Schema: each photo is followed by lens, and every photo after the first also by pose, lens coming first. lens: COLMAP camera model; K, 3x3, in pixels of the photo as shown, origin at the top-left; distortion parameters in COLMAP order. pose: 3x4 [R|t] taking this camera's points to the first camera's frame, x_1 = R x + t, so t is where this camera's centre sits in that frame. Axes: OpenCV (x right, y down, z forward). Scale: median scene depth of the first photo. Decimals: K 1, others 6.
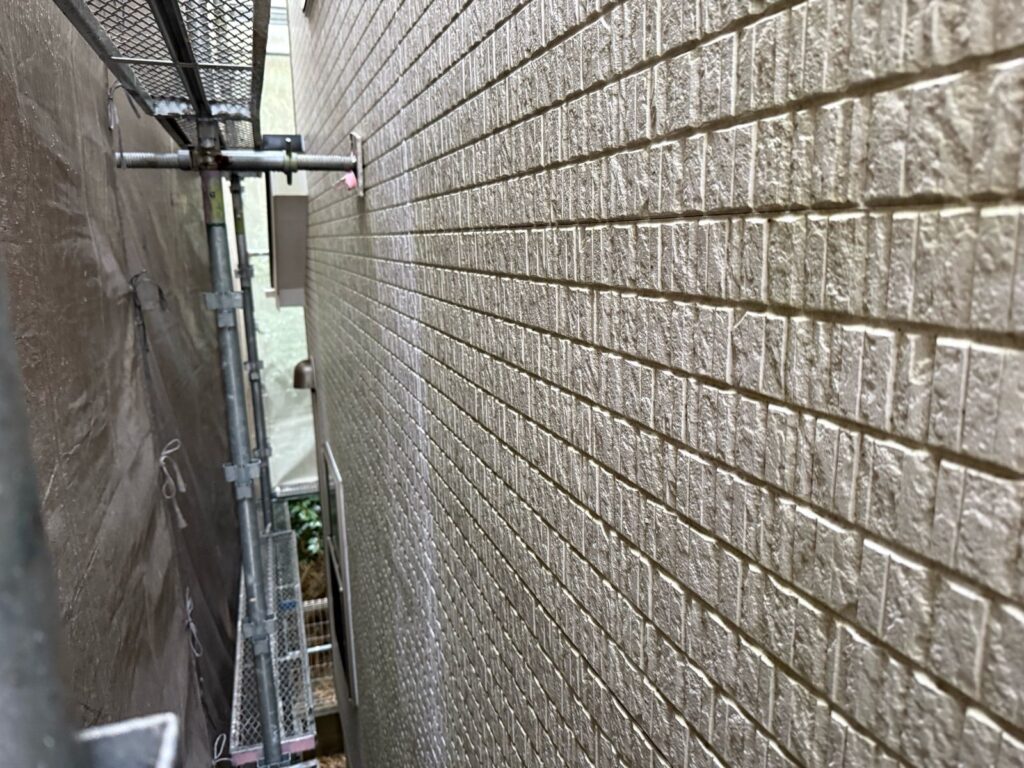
lens RADIAL K [[713.4, 0, 521.5], [0, 713.4, 382.7], [0, 0, 1]] dist [0.042690, -0.080689]
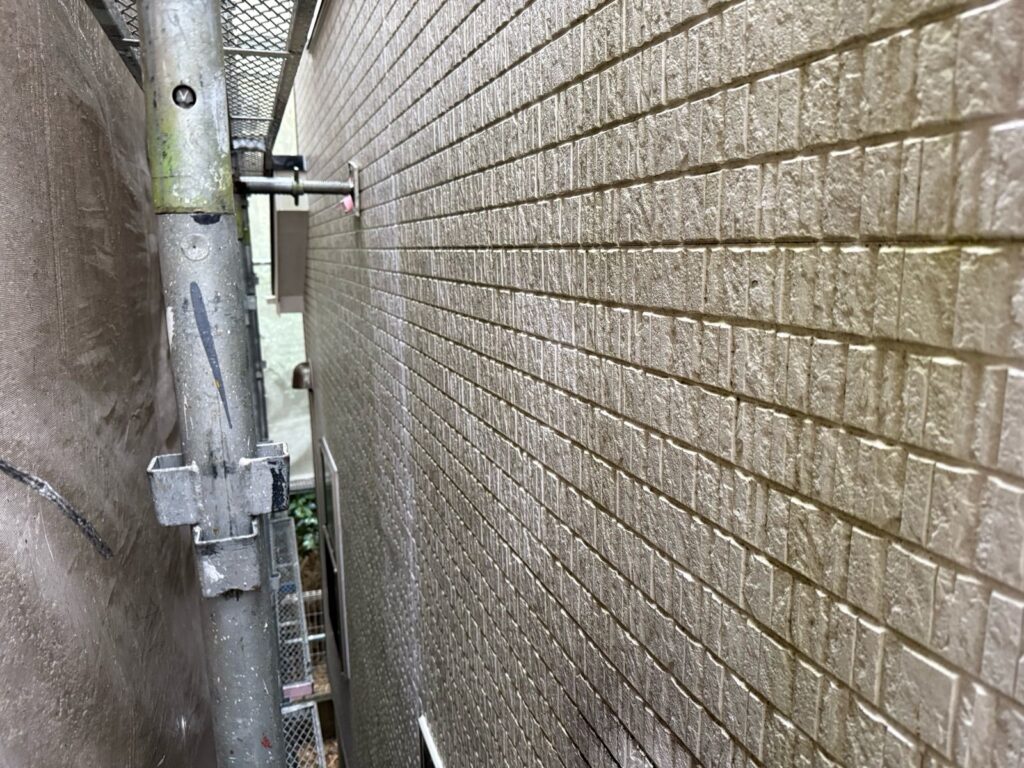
lens RADIAL K [[713.4, 0, 513.2], [0, 713.4, 391.4], [0, 0, 1]] dist [0.042690, -0.080689]
pose [[0.999964, 0.008114, -0.002468, 0.093357], [-0.008121, 0.999963, -0.002724, 0.072730], [0.002446, 0.002744, 0.999993, -0.435193]]
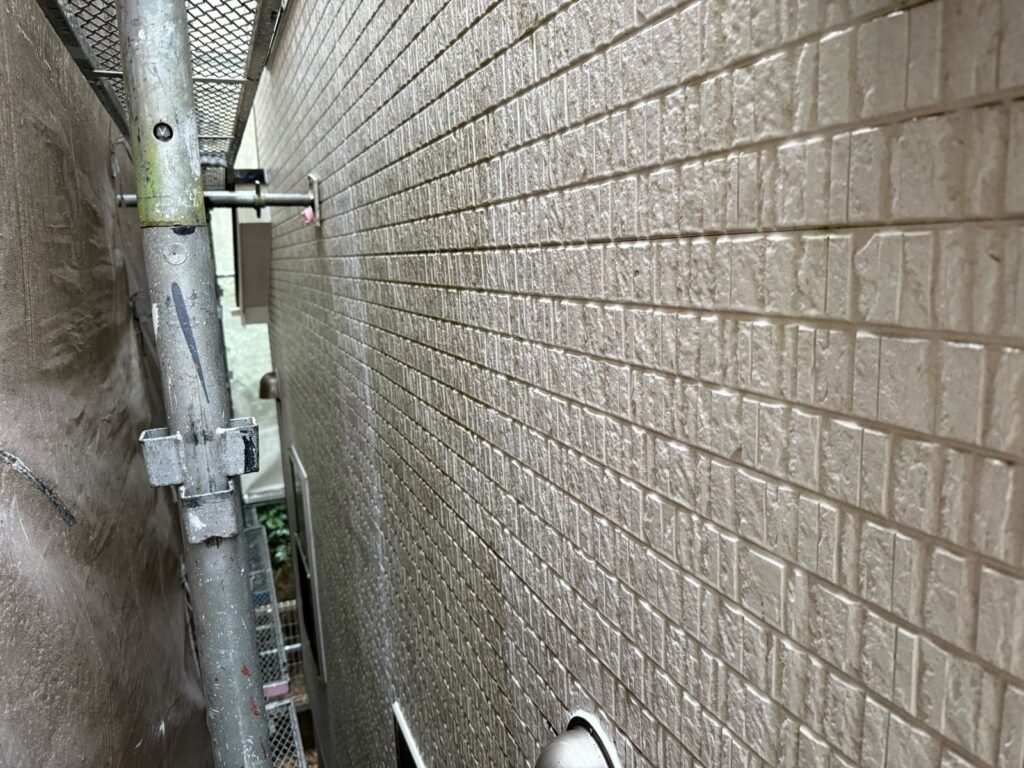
lens RADIAL K [[713.4, 0, 519.8], [0, 713.4, 387.7], [0, 0, 1]] dist [0.042690, -0.080689]
pose [[0.998574, -0.026445, 0.046383, 0.138728], [0.027189, 0.999511, -0.015476, 0.109979], [-0.045951, 0.016715, 0.998804, -0.580294]]
